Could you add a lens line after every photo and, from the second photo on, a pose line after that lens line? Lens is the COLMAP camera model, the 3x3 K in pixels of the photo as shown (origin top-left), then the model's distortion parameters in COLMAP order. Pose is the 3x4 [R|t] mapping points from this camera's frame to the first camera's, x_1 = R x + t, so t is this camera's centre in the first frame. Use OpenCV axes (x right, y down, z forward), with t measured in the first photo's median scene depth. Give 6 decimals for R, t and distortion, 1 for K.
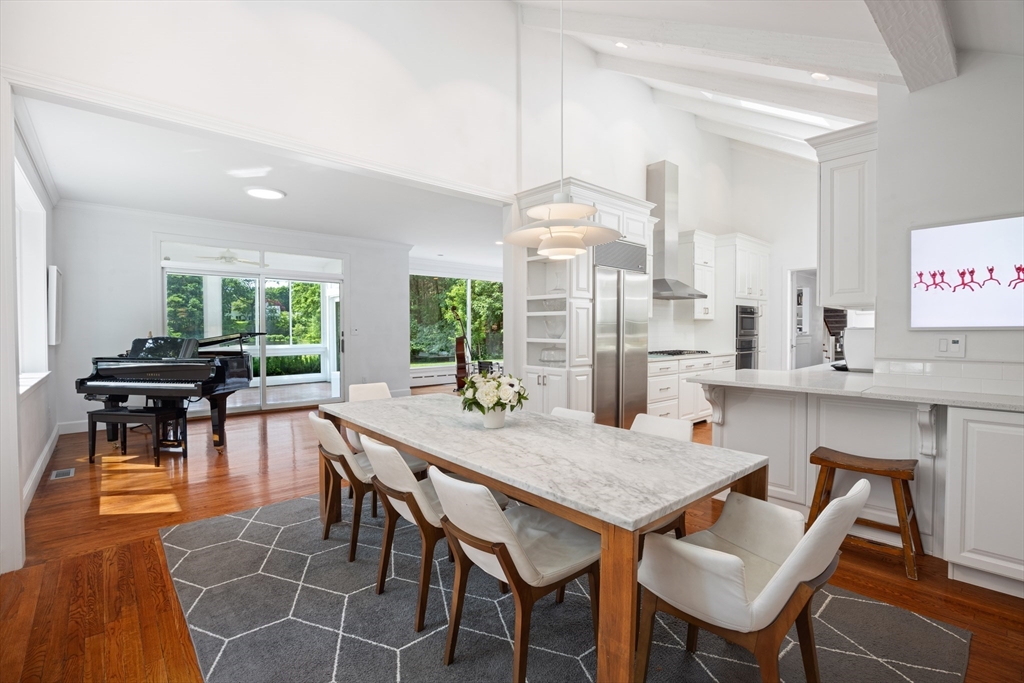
lens RADIAL K [[511.8, 0, 509.8], [0, 511.8, 342.4], [0, 0, 1]] dist [-0.003130, -0.000228]
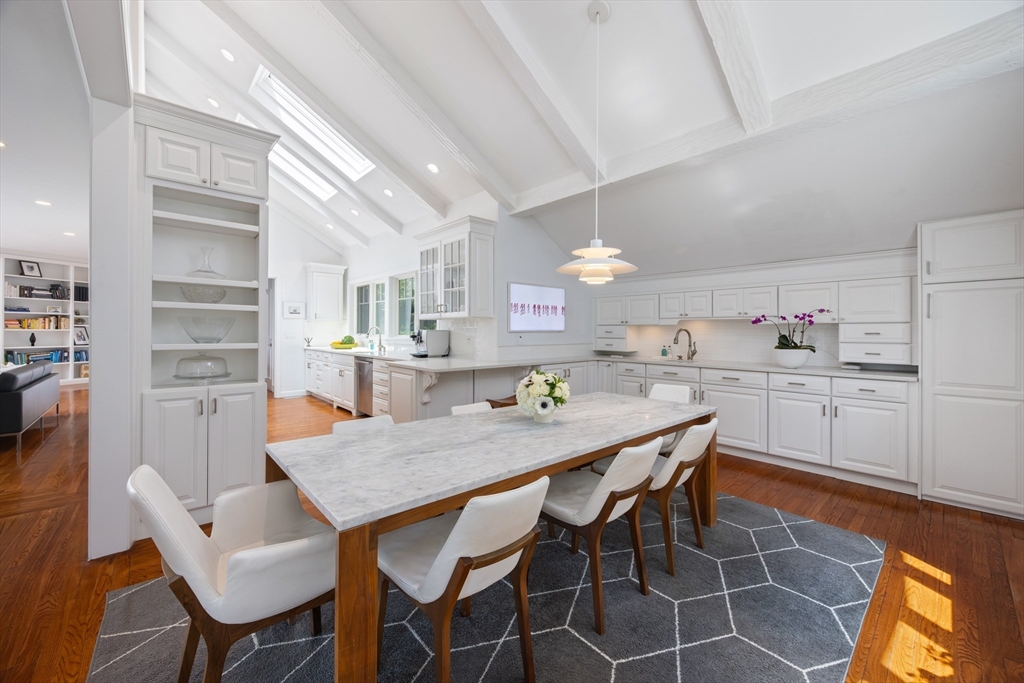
lens RADIAL K [[432.8, 0, 507.4], [0, 432.8, 331.5], [0, 0, 1]] dist [0.000363, 0.000005]
pose [[-0.099173, -0.001184, 0.995069, -0.709565], [0.021683, 0.999759, 0.003351, -0.022483], [-0.994834, 0.021909, -0.099124, 0.887732]]
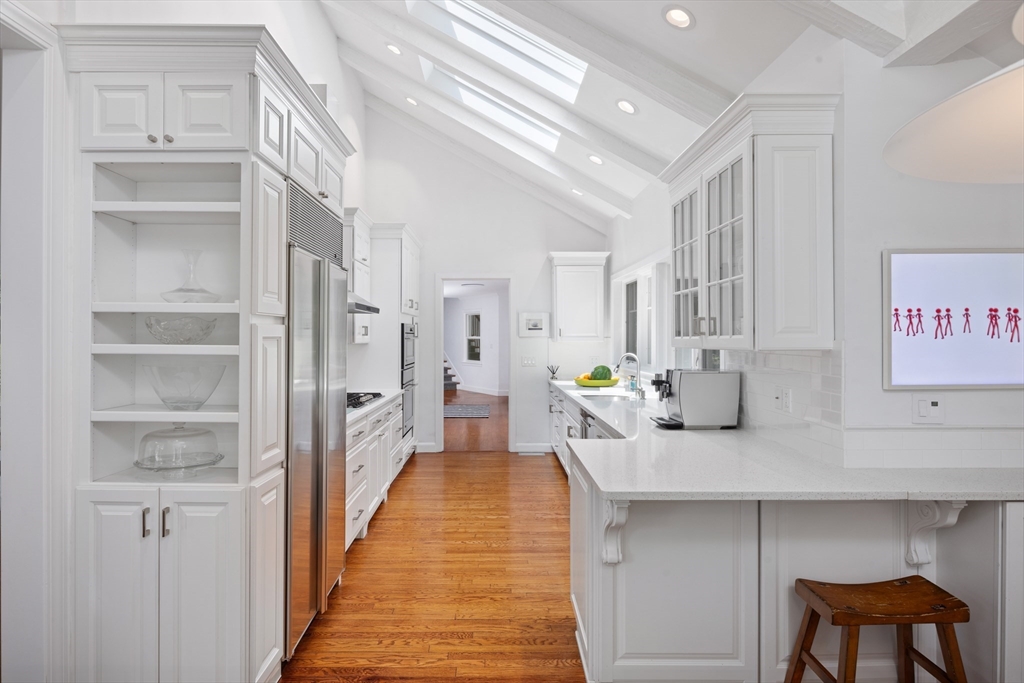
lens RADIAL K [[551.8, 0, 495.7], [0, 551.8, 326.1], [0, 0, 1]] dist [0.000890, 0.001119]
pose [[0.626873, 0.009170, 0.779068, -0.137302], [0.019161, 0.999447, -0.027181, -0.077221], [-0.778886, 0.031966, 0.626350, 0.707055]]
